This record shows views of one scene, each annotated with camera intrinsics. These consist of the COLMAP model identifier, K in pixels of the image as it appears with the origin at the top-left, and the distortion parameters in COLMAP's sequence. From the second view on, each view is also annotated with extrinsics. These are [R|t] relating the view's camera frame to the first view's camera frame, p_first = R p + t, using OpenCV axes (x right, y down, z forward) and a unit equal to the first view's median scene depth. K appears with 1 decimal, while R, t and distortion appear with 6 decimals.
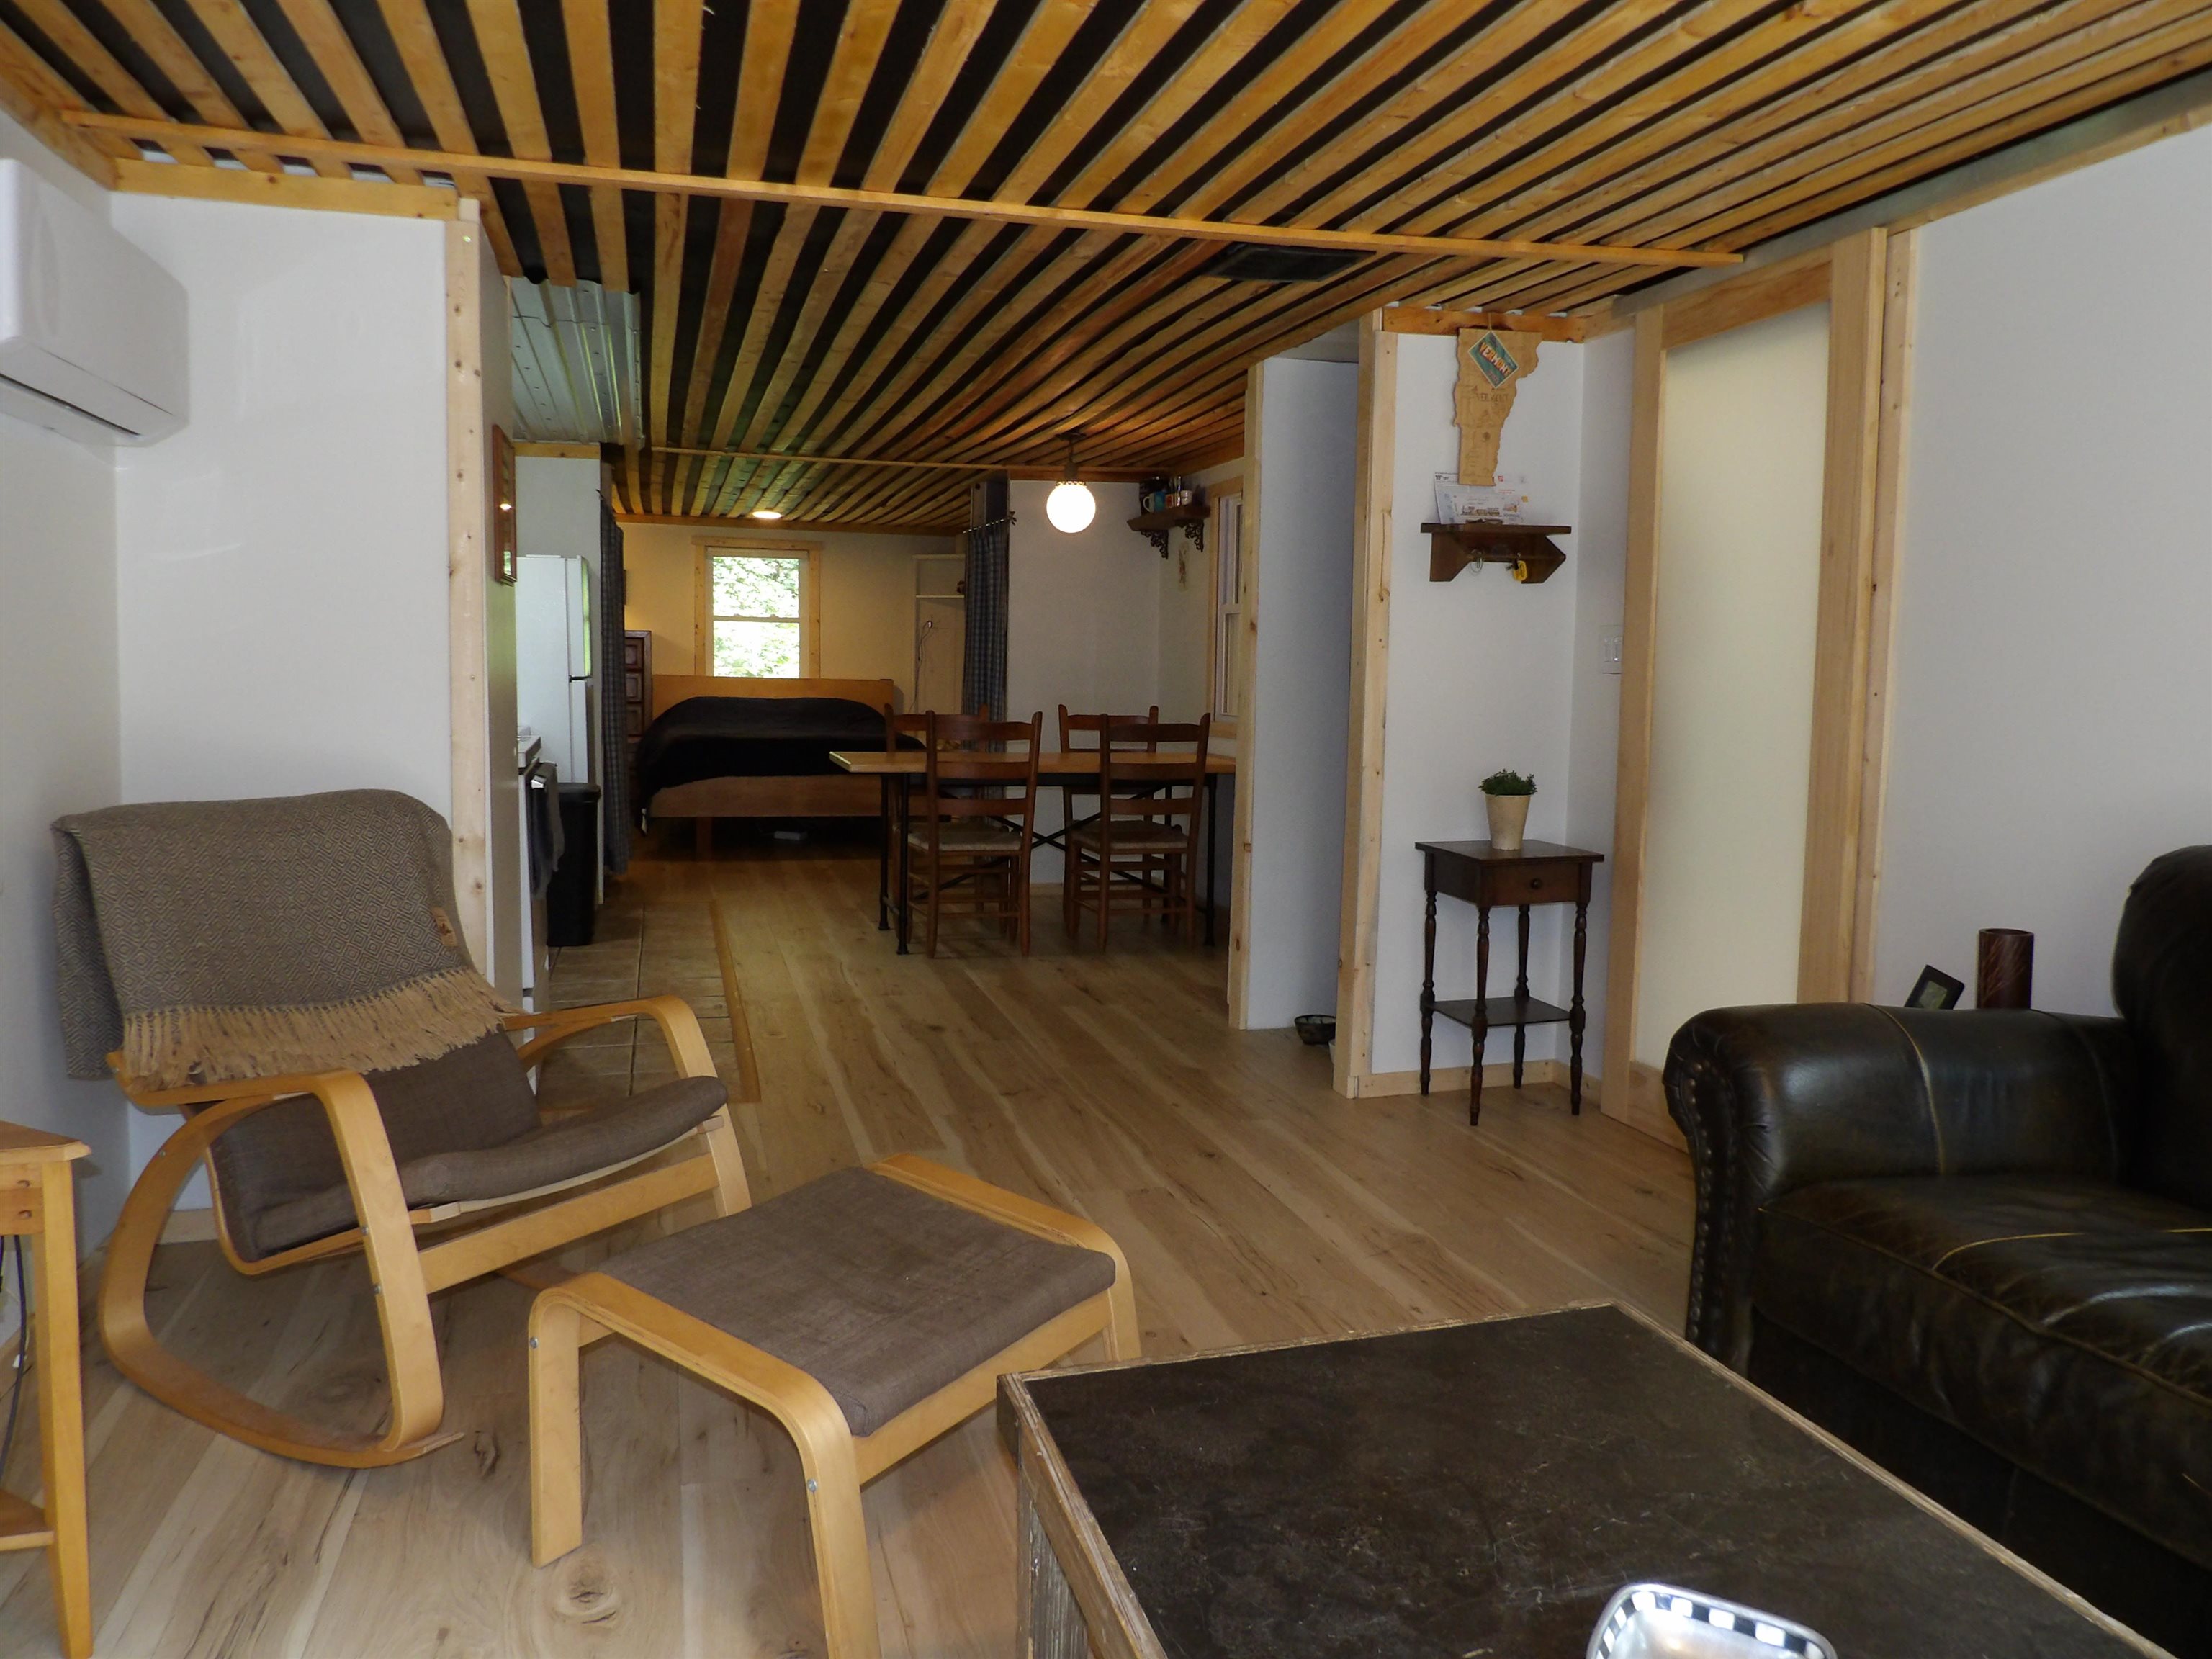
lens RADIAL K [[1568.0, 0, 1102.3], [0, 1568.0, 787.9], [0, 0, 1]] dist [-0.007106, -0.002919]
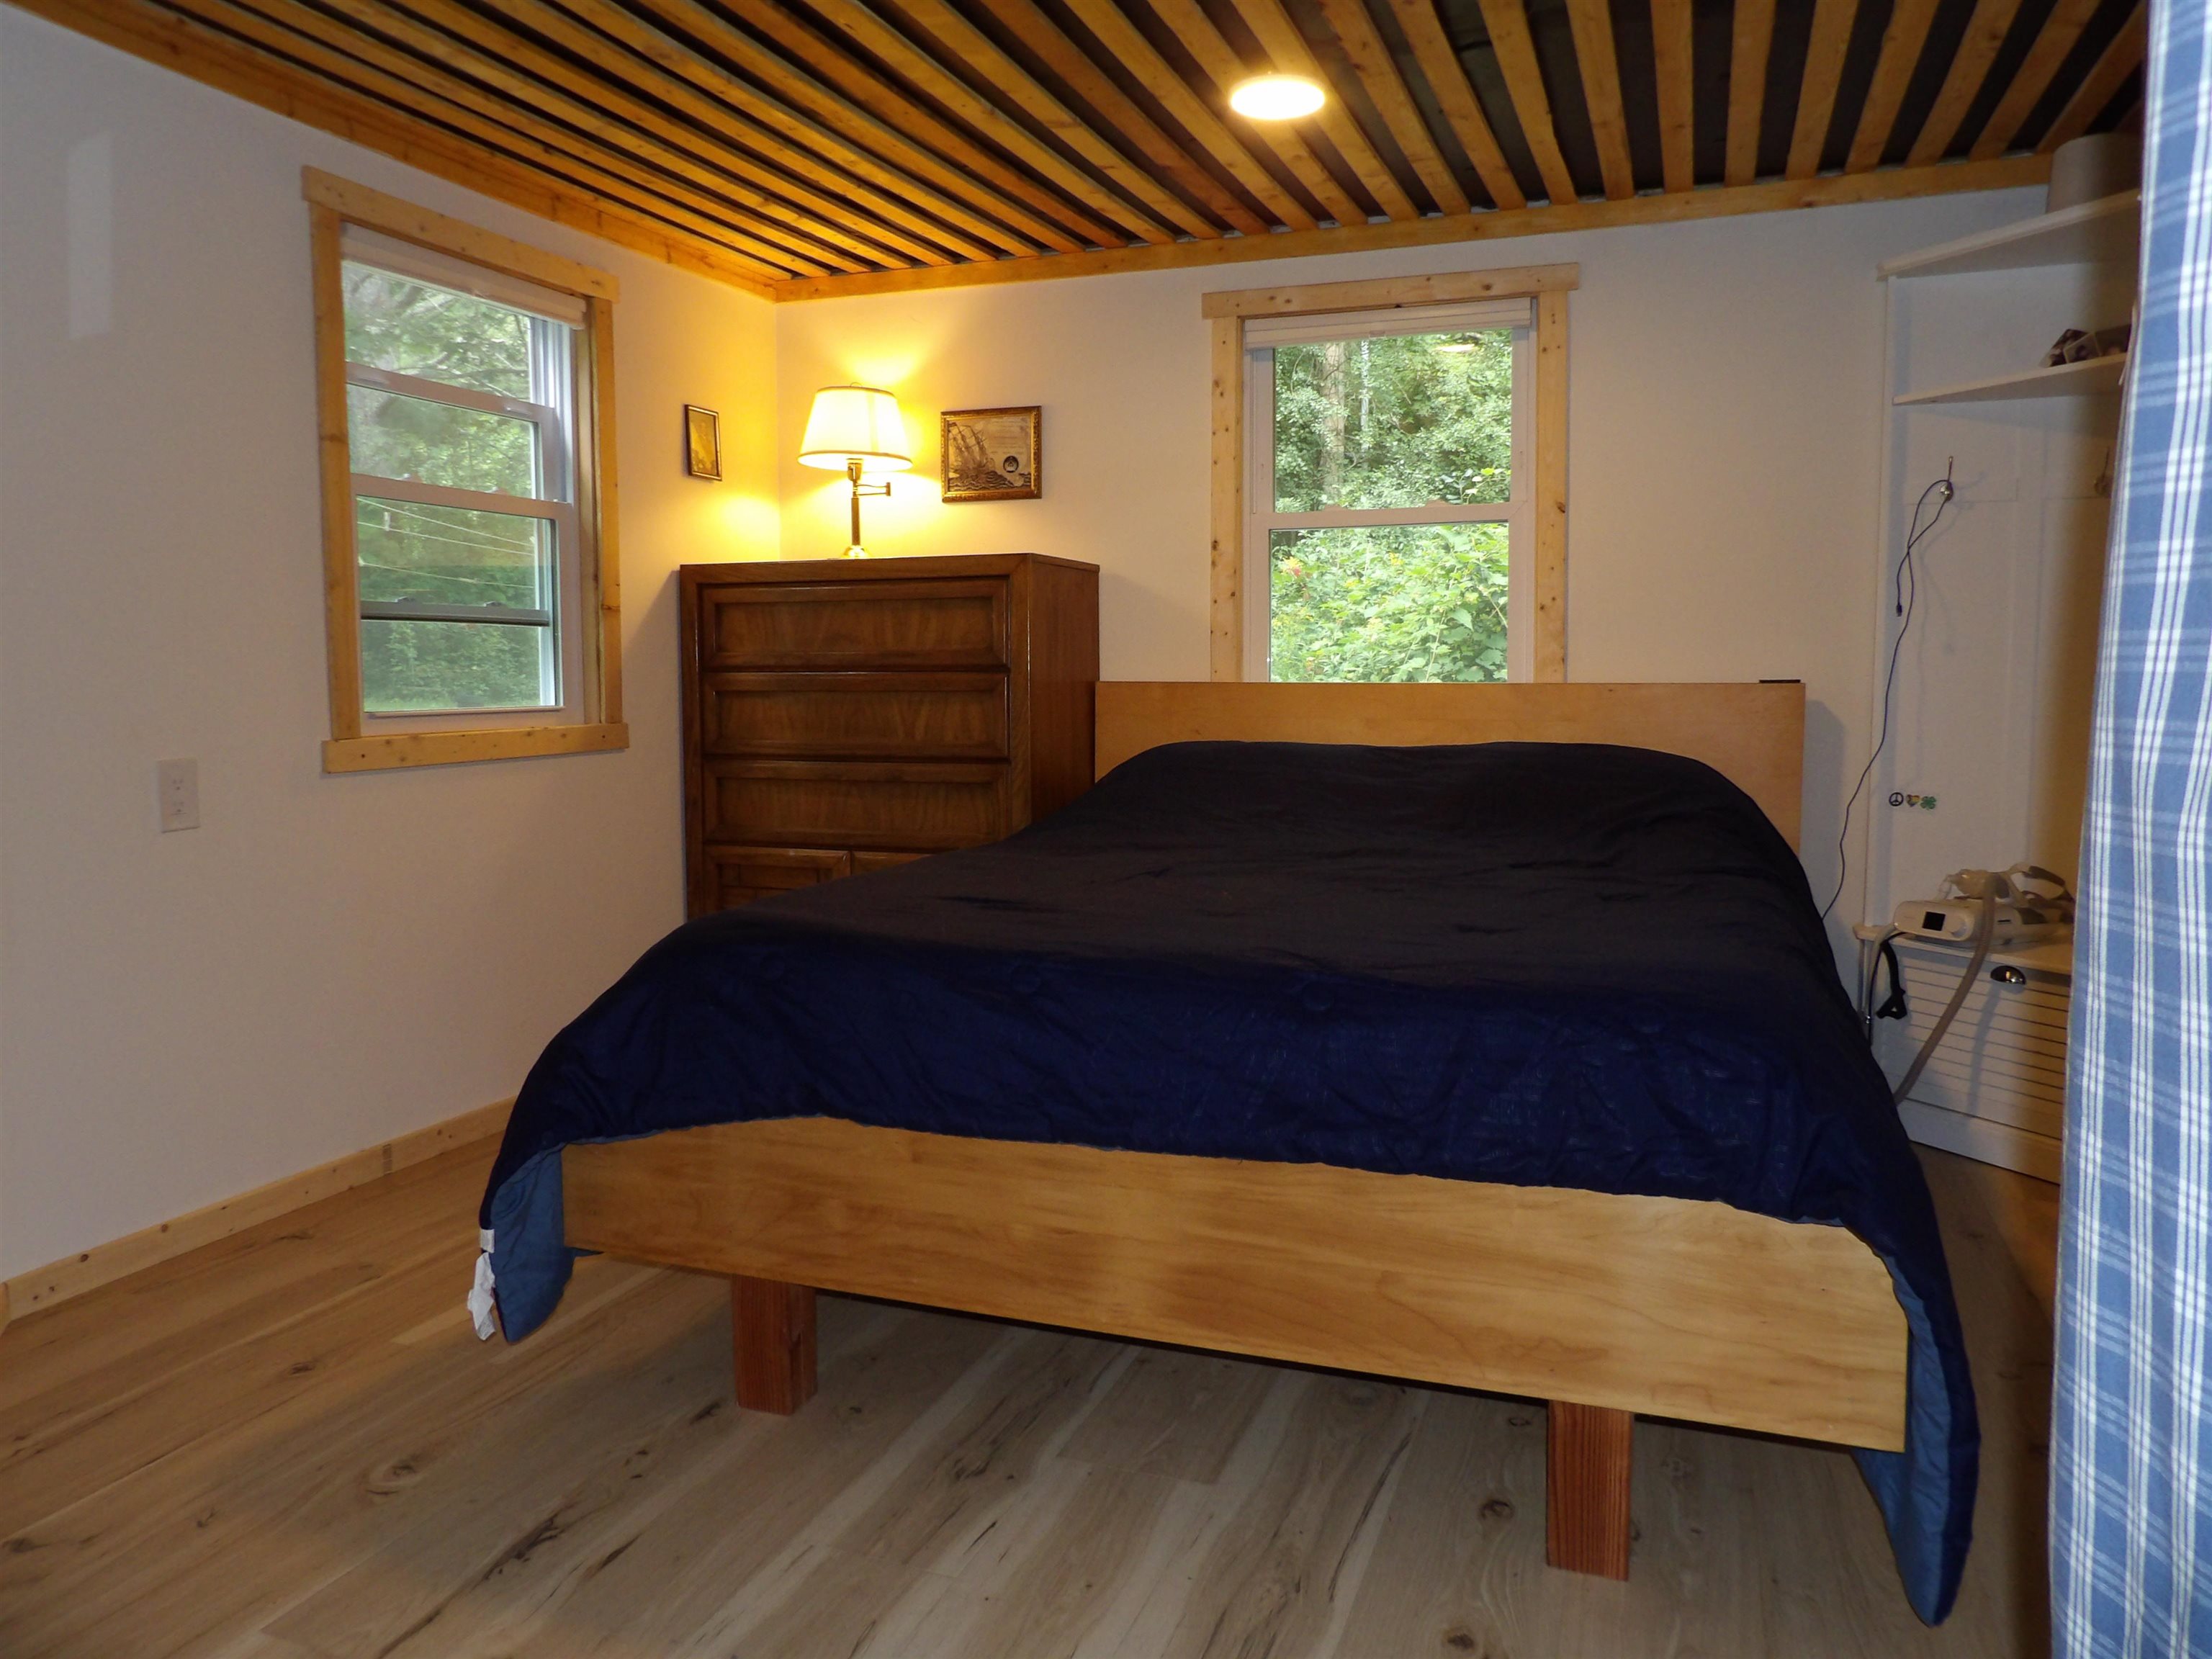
lens RADIAL K [[1568.0, 0, 1102.3], [0, 1568.0, 787.9], [0, 0, 1]] dist [-0.007106, -0.002919]
pose [[0.804789, 0.026134, -0.592985, -0.063629], [-0.034887, 0.999386, -0.003304, -0.044603], [0.592535, 0.023347, 0.805207, 0.690846]]
